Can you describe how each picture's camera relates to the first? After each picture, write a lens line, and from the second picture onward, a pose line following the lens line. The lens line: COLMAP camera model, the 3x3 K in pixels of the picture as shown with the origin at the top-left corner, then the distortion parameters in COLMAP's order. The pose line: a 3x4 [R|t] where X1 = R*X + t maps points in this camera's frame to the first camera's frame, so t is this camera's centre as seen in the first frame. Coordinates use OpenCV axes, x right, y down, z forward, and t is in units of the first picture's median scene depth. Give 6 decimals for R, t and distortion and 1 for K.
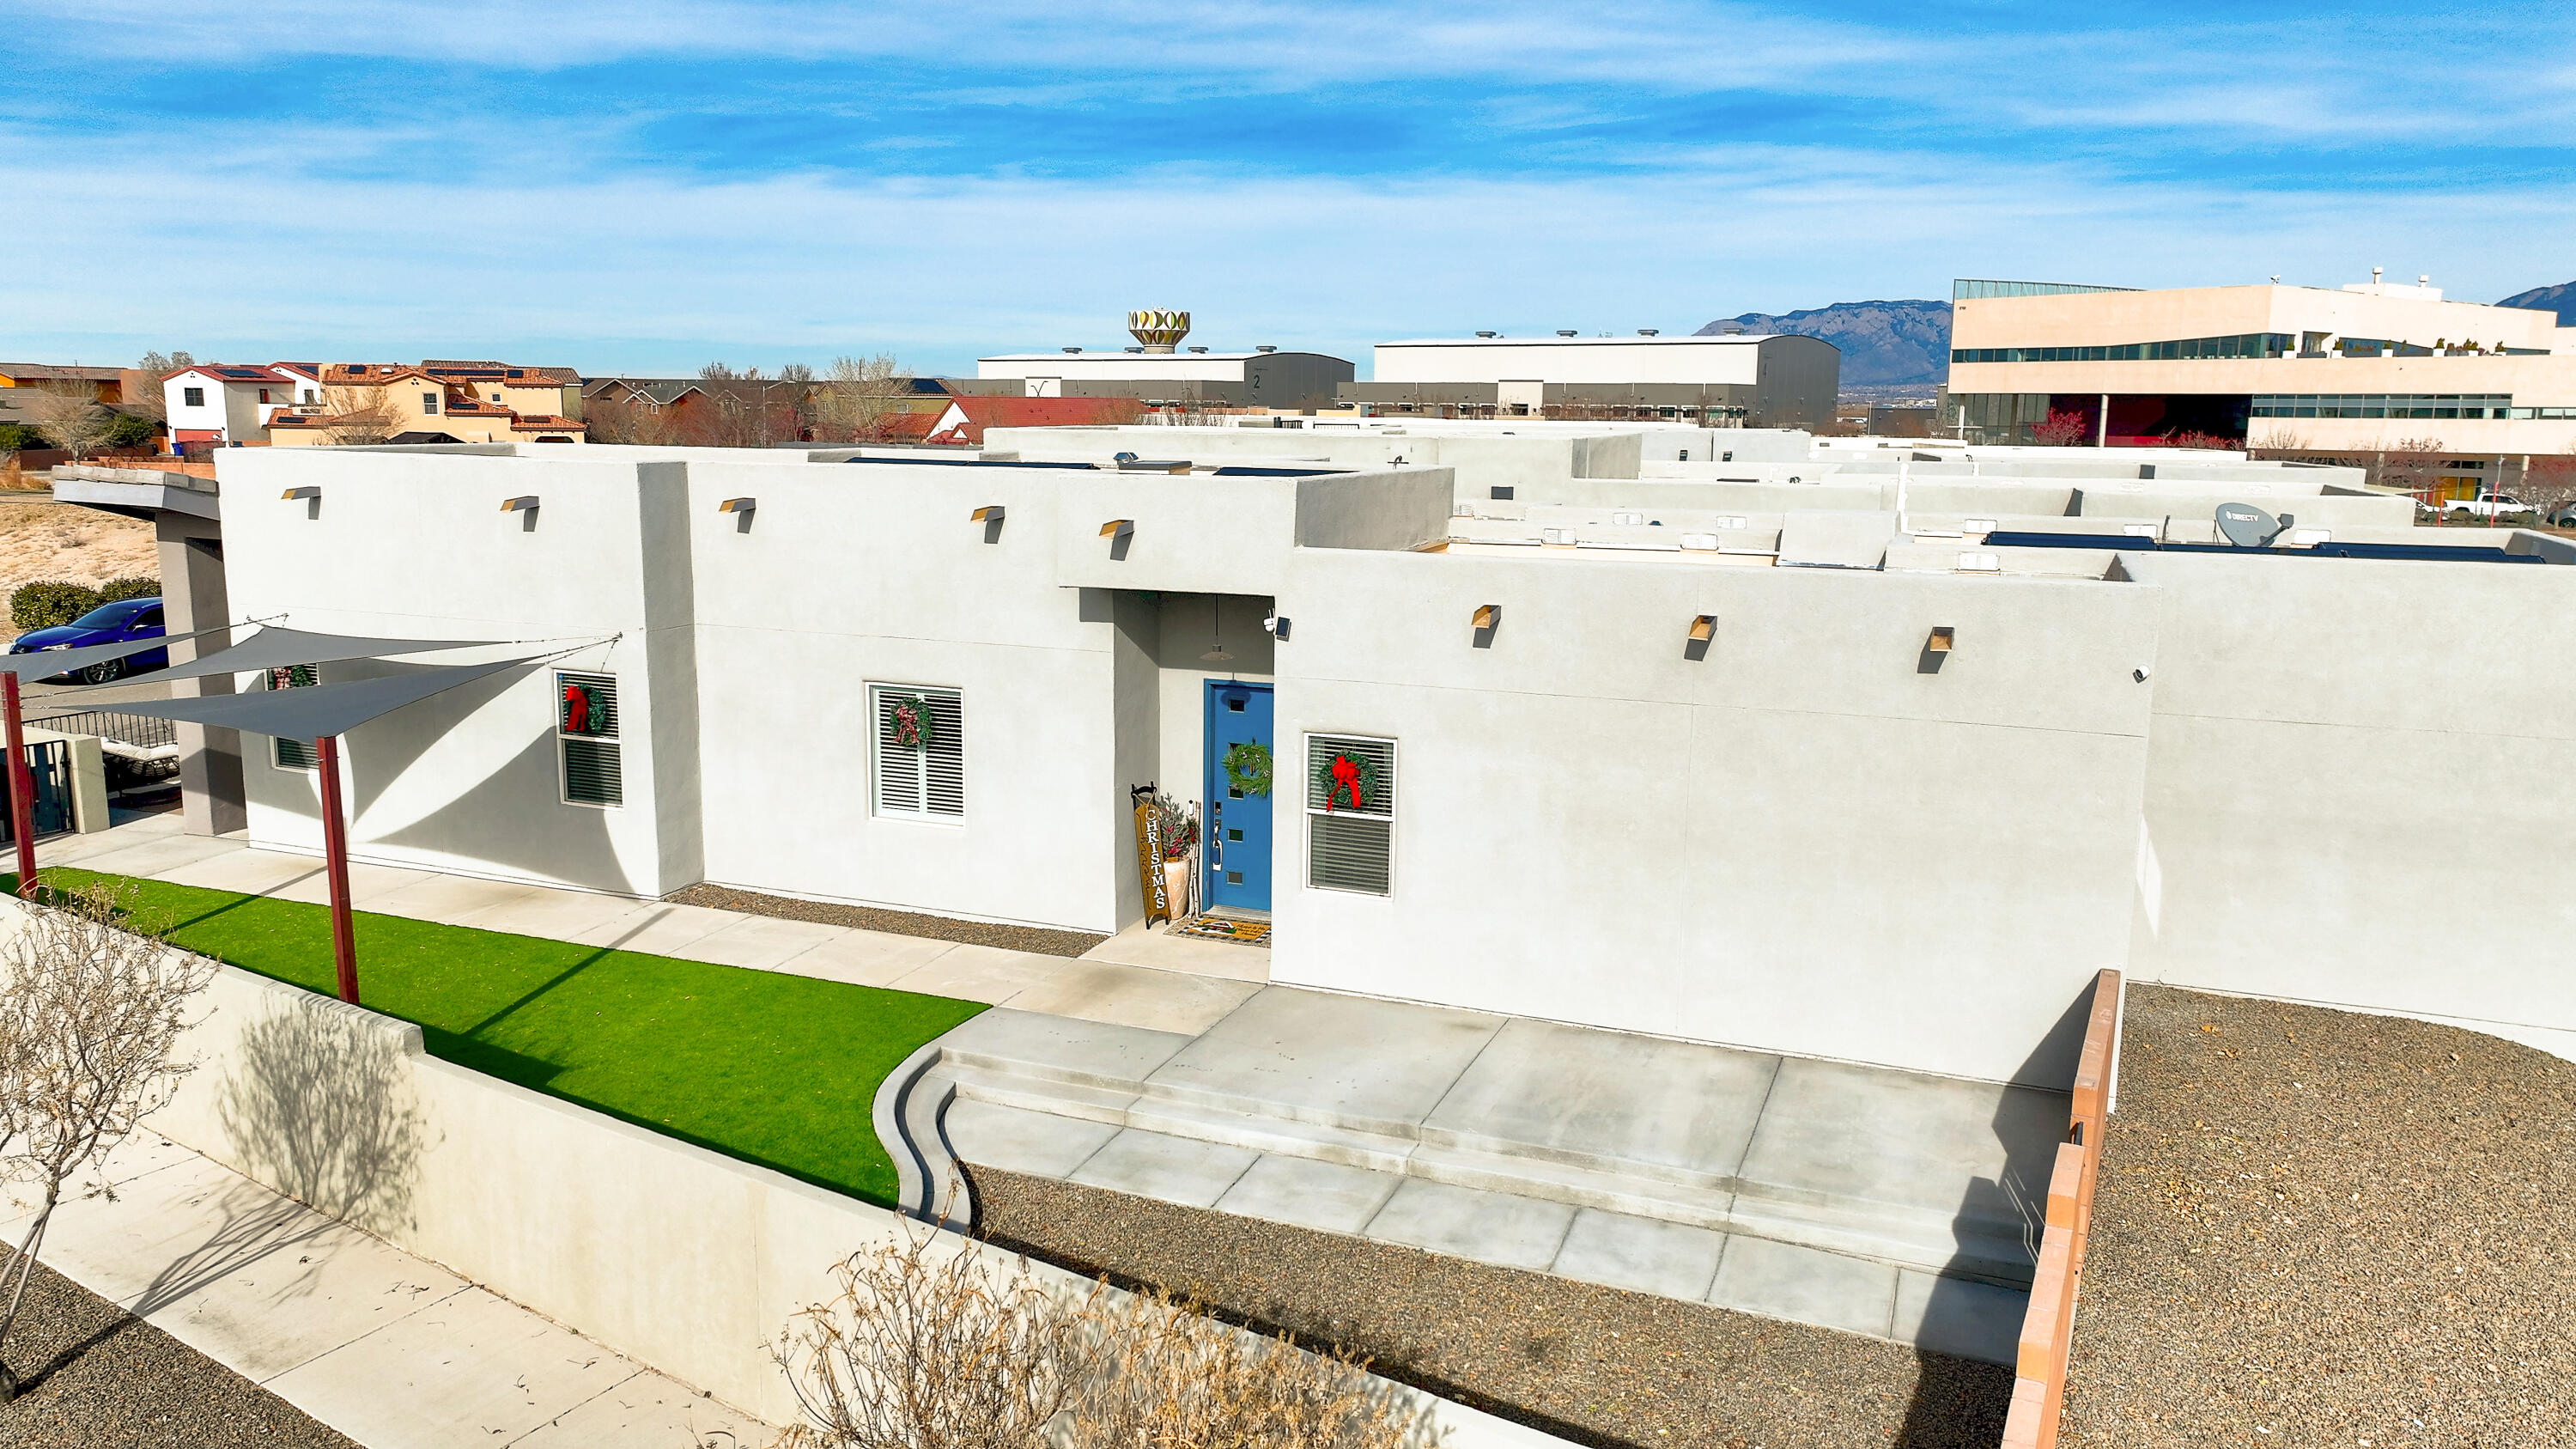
lens RADIAL K [[1839.5, 0, 1302.1], [0, 1839.5, 713.2], [0, 0, 1]] dist [0.007401, 0.000916]
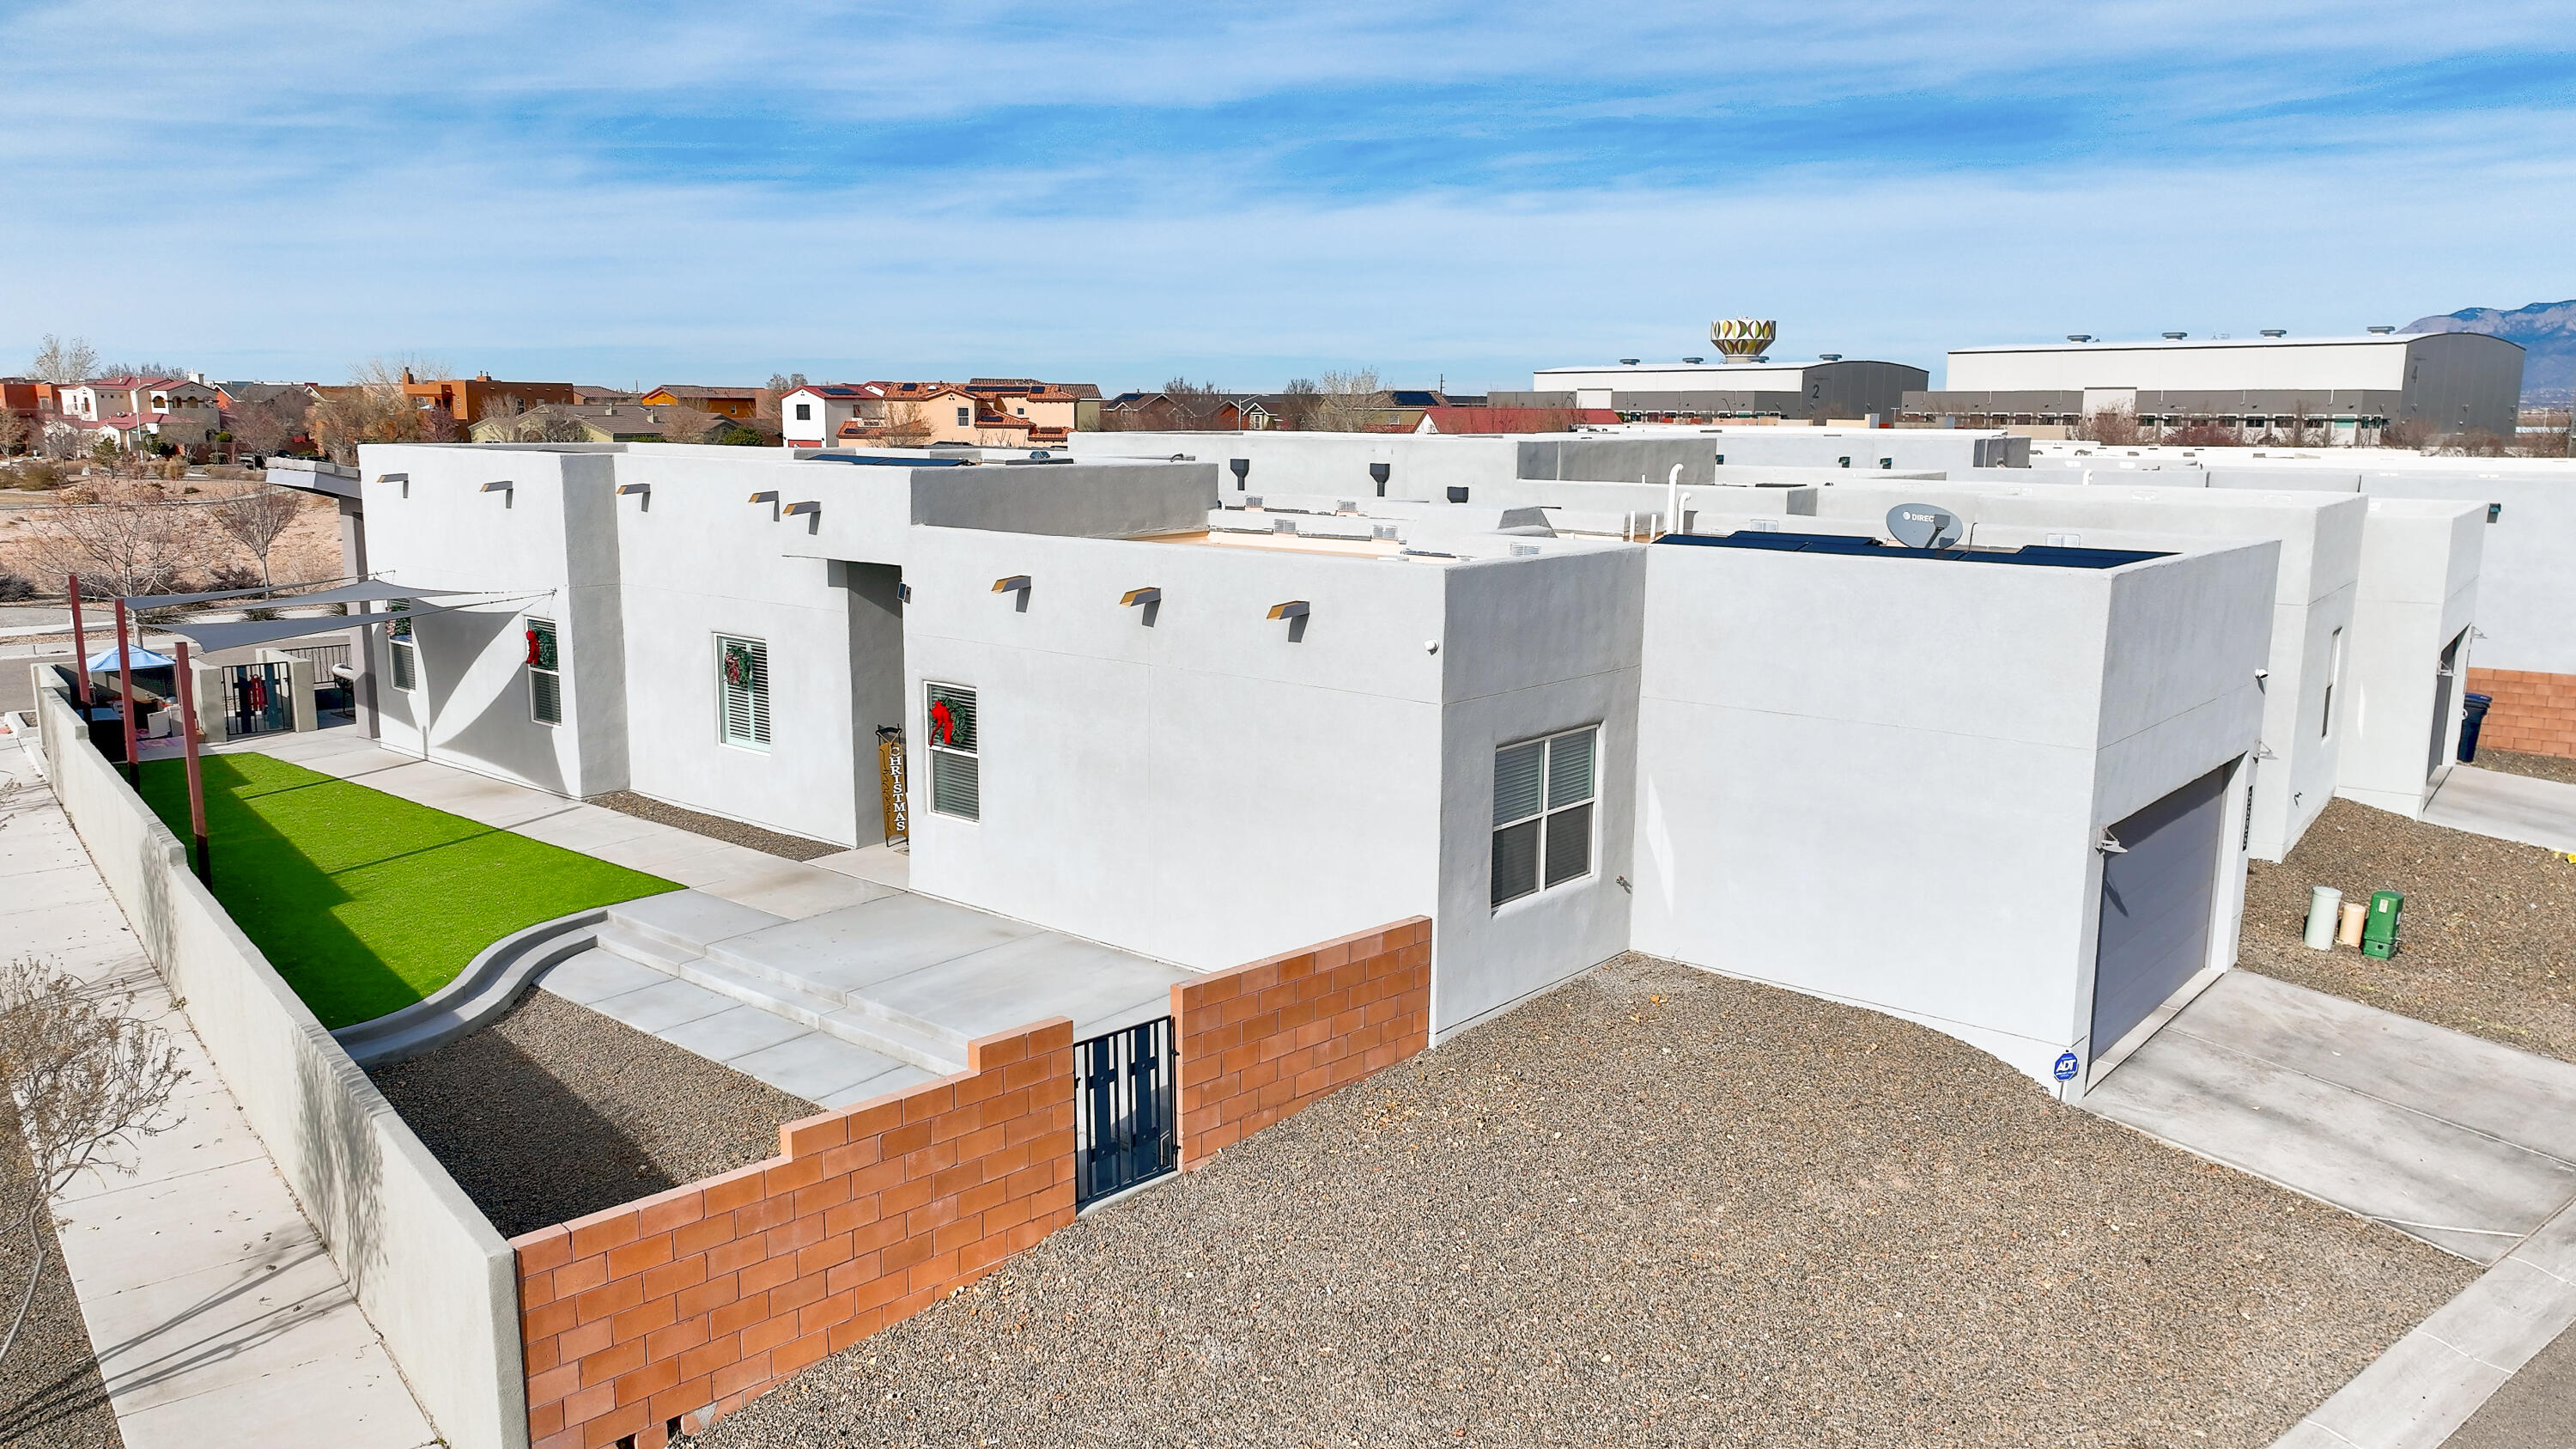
lens RADIAL K [[1836.7, 0, 1281.8], [0, 1836.7, 723.9], [0, 0, 1]] dist [0.004599, 0.000304]
pose [[0.946733, 0.050086, -0.318100, 0.528335], [-0.050239, 0.998707, 0.007728, 0.014976], [0.318076, 0.008665, 0.948026, -0.052949]]
